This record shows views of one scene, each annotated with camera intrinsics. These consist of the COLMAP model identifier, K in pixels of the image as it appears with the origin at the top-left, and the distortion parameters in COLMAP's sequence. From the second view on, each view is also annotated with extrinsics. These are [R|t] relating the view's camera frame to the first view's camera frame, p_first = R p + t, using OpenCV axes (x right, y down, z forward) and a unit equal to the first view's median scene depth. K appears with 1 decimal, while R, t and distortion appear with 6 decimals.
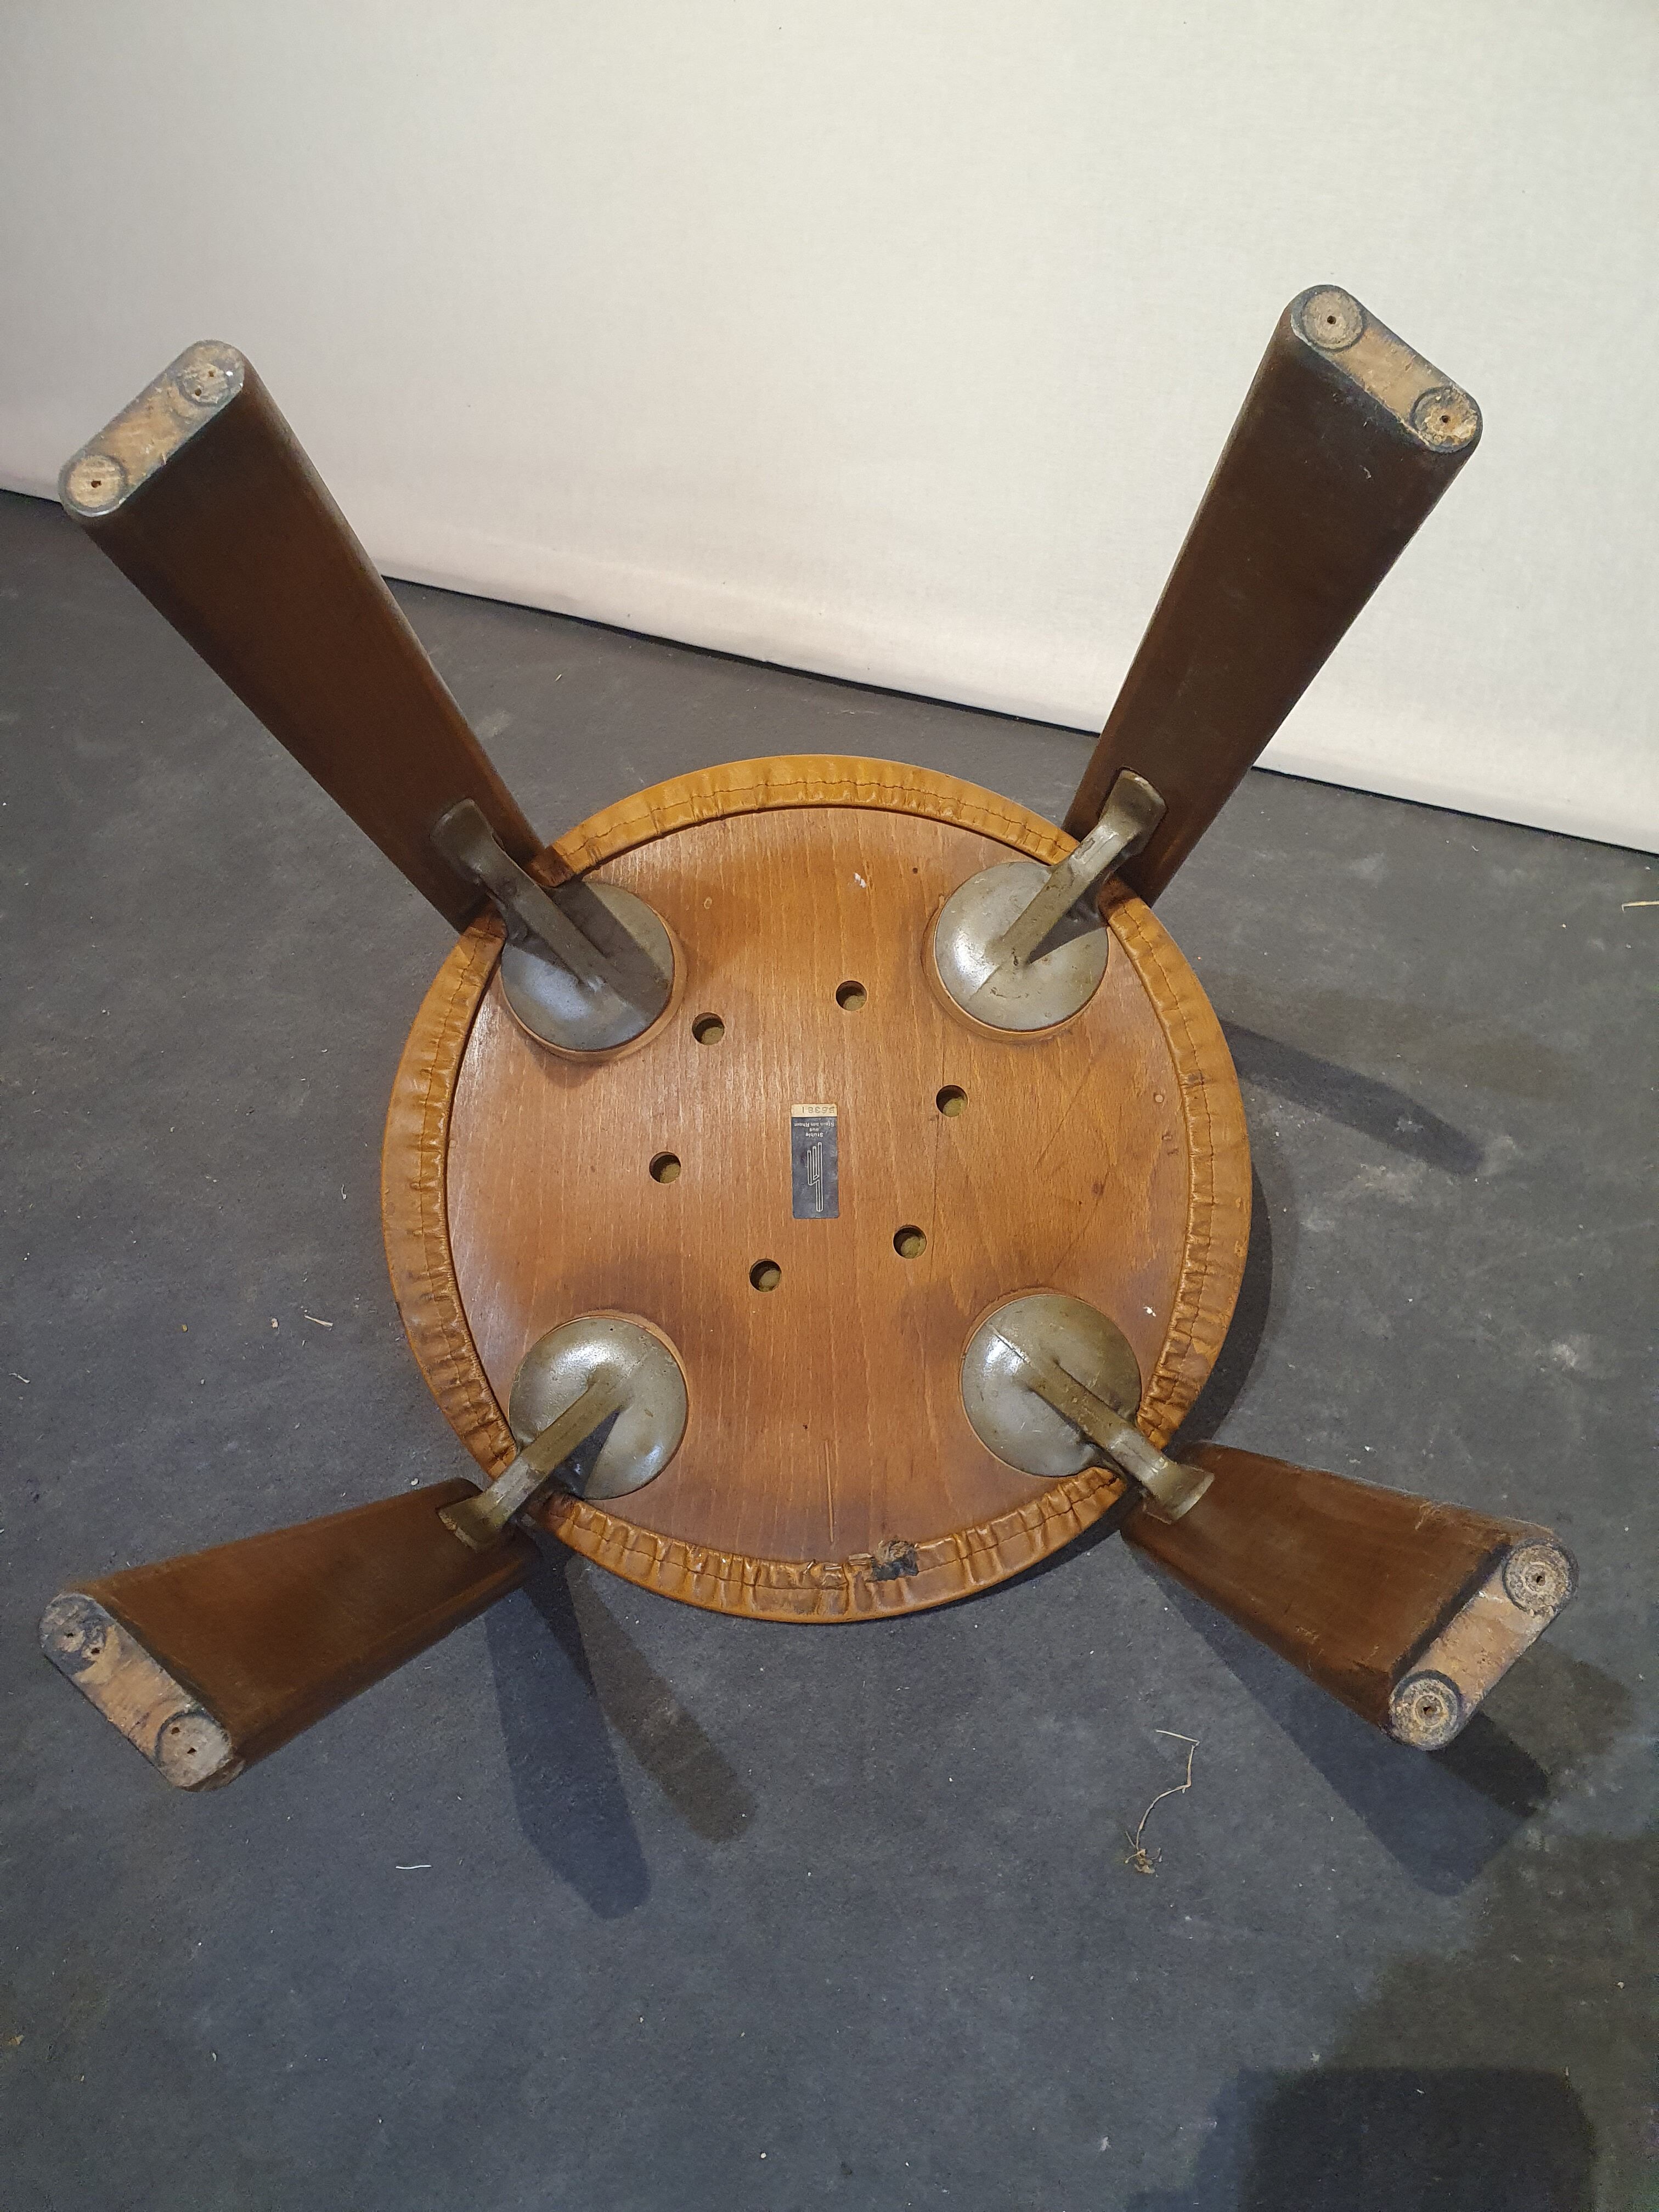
lens RADIAL K [[1719.6, 0, 835.1], [0, 1719.6, 1143.1], [0, 0, 1]] dist [0.005693, 0.027563]
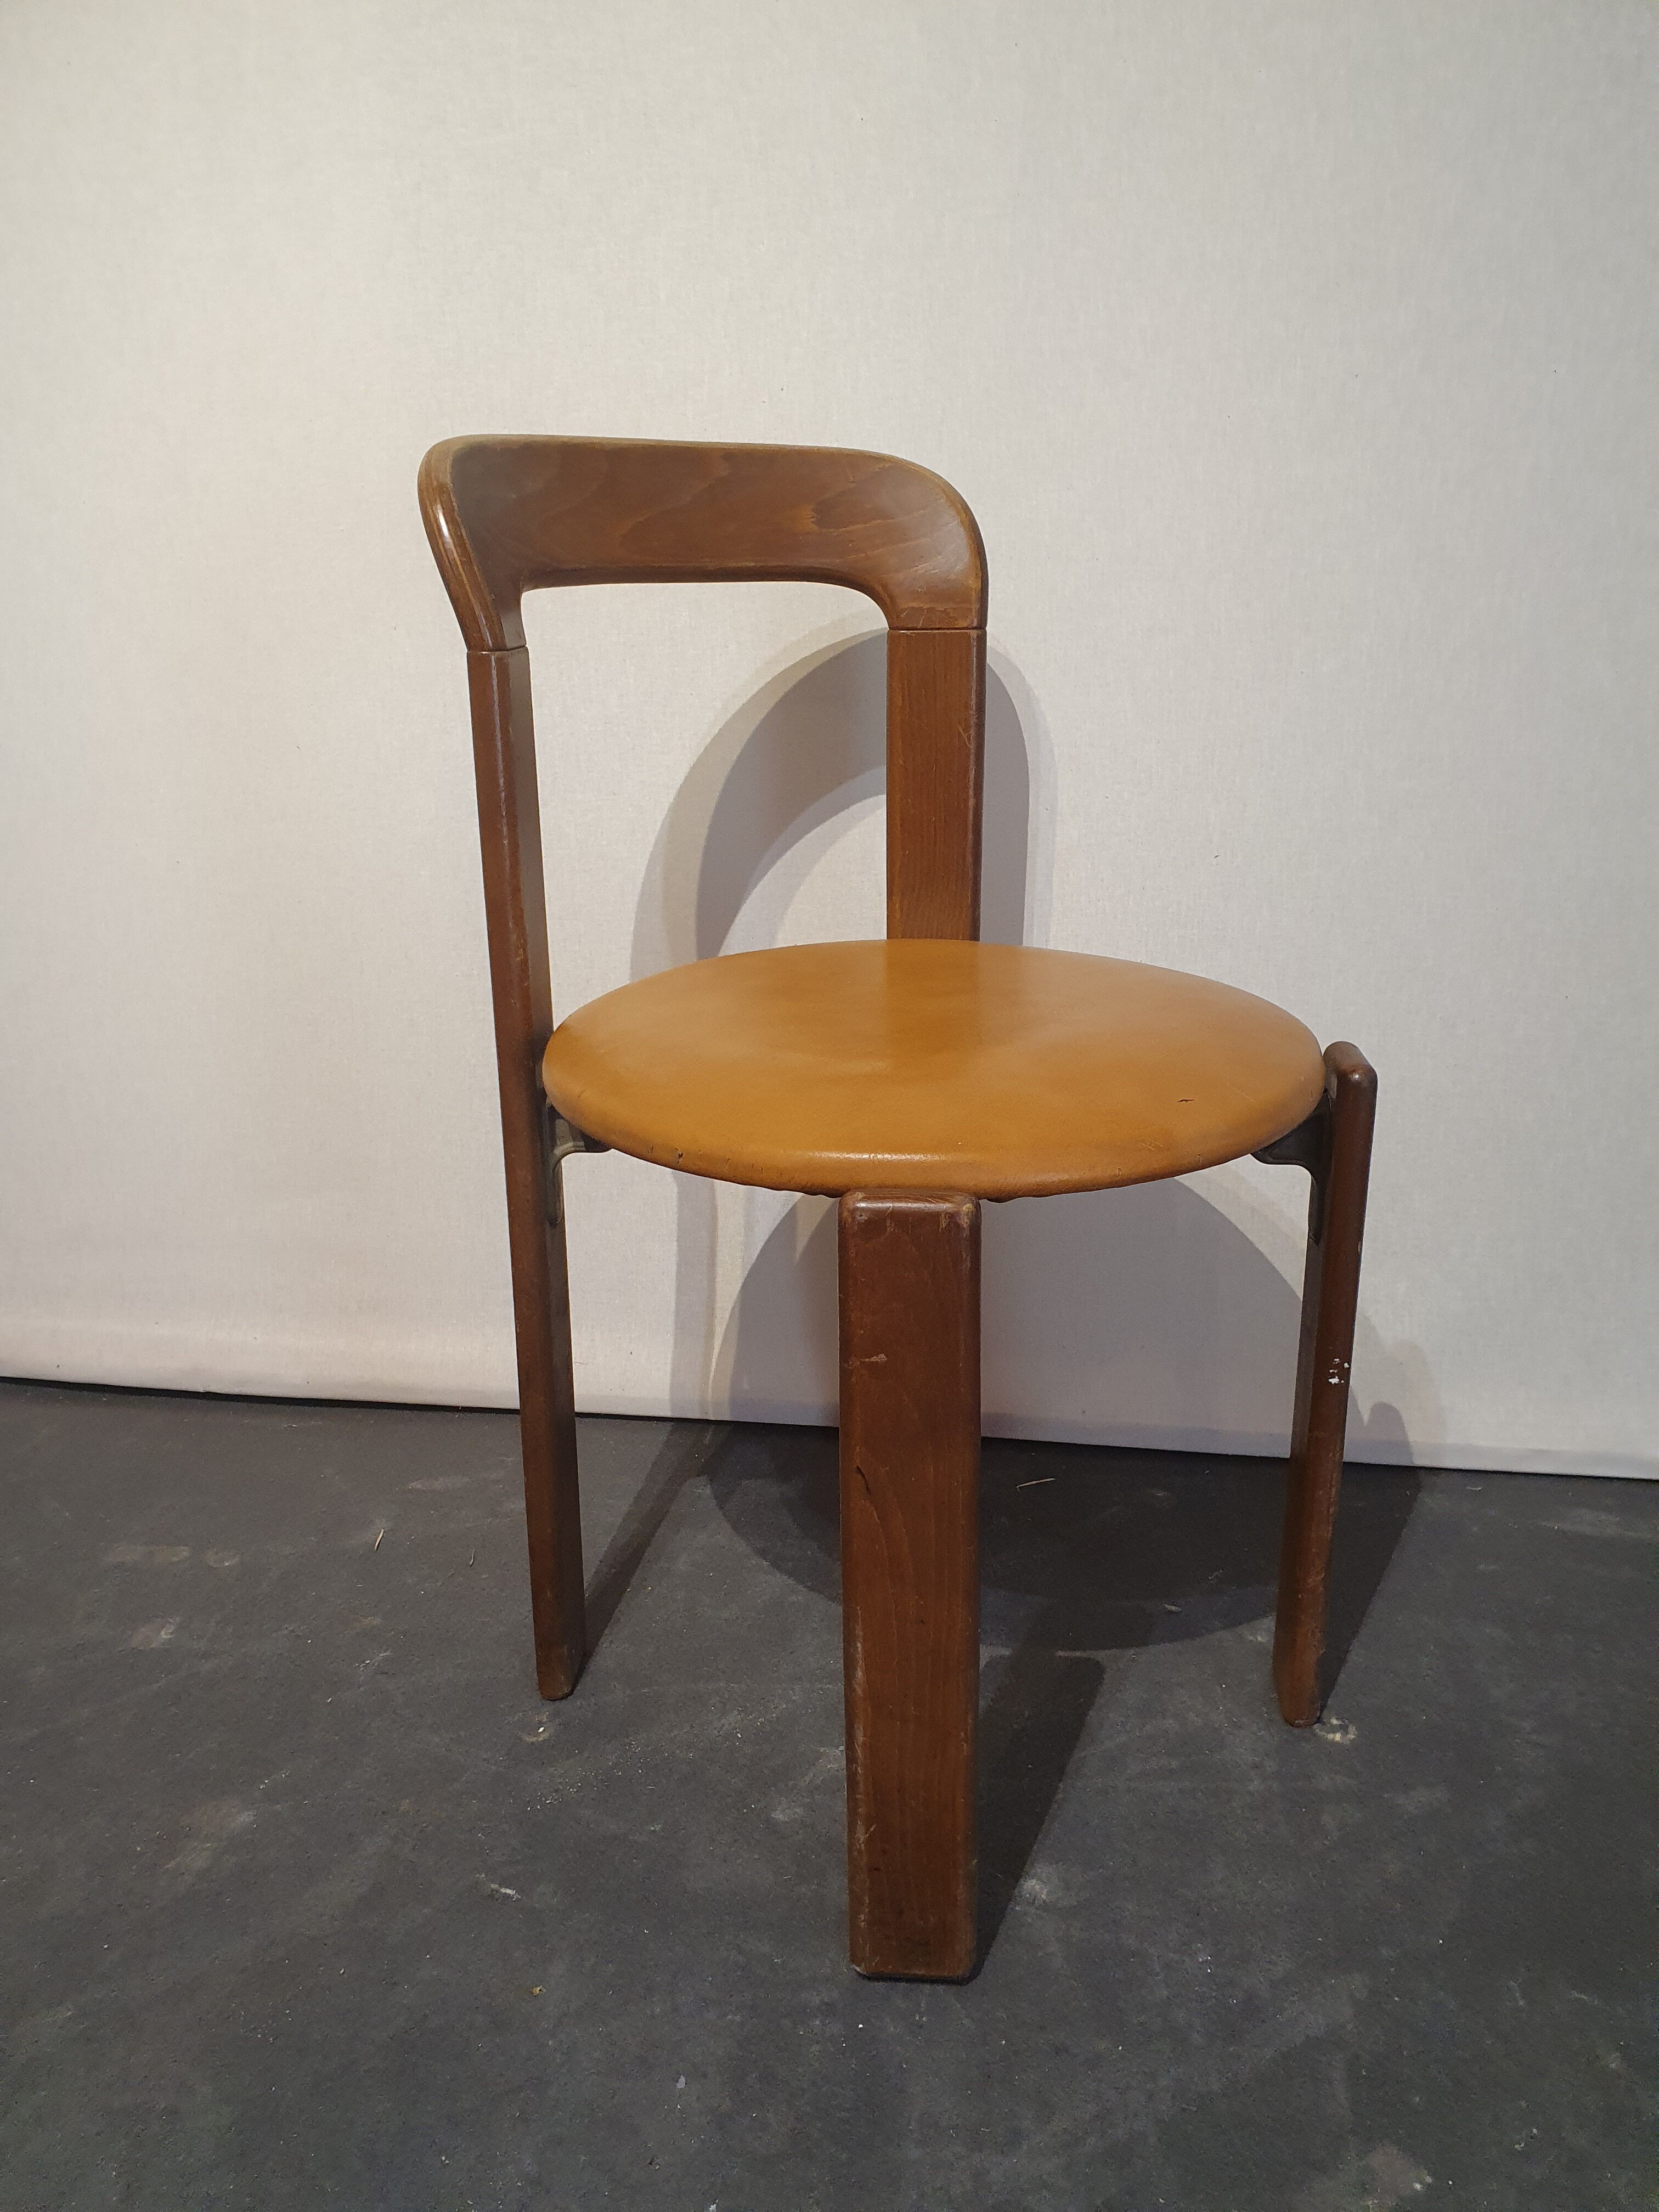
lens RADIAL K [[1719.6, 0, 840.2], [0, 1719.6, 1143.9], [0, 0, 1]] dist [0.005693, 0.027563]
pose [[0.954994, -0.078185, 0.286135, 0.061594], [0.197157, 0.888026, -0.415377, 0.135832], [-0.221619, 0.453096, 0.863475, -0.044064]]
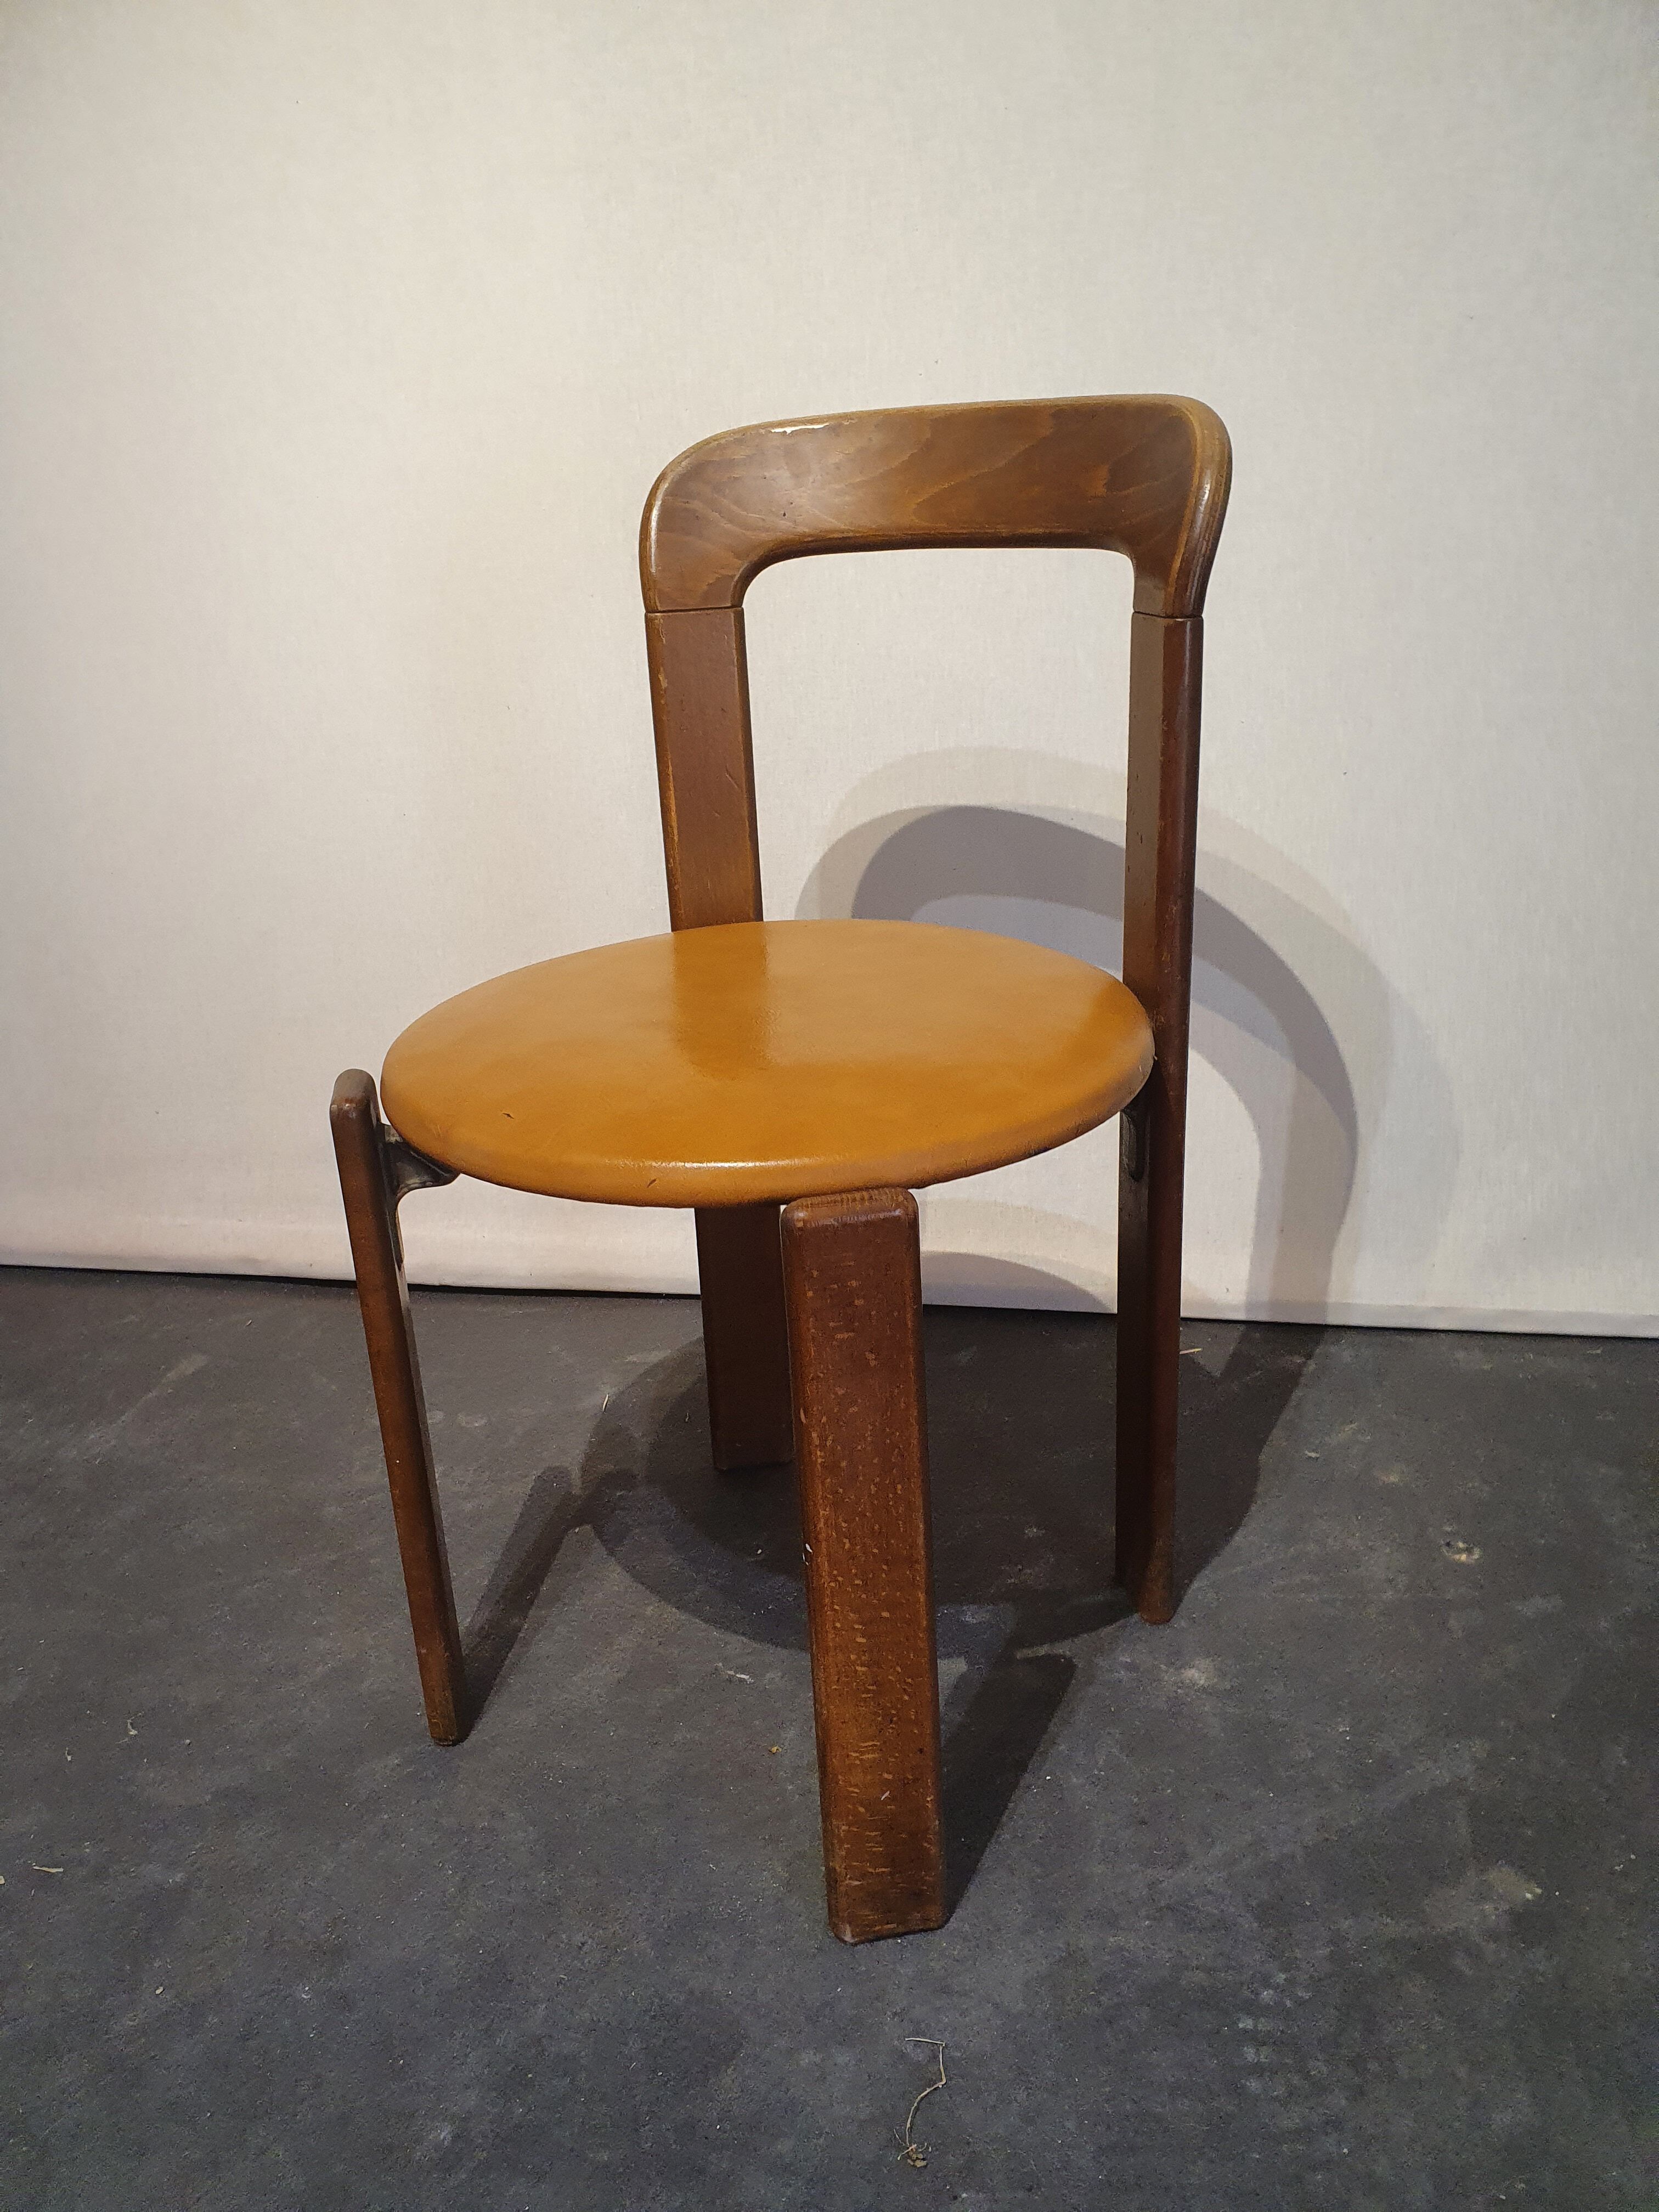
lens RADIAL K [[1719.6, 0, 839.0], [0, 1719.6, 1148.8], [0, 0, 1]] dist [0.005693, 0.027563]
pose [[0.971547, -0.109172, 0.210186, -0.017743], [0.186781, 0.898832, -0.396501, 0.225915], [-0.145635, 0.424479, 0.893649, -0.164471]]
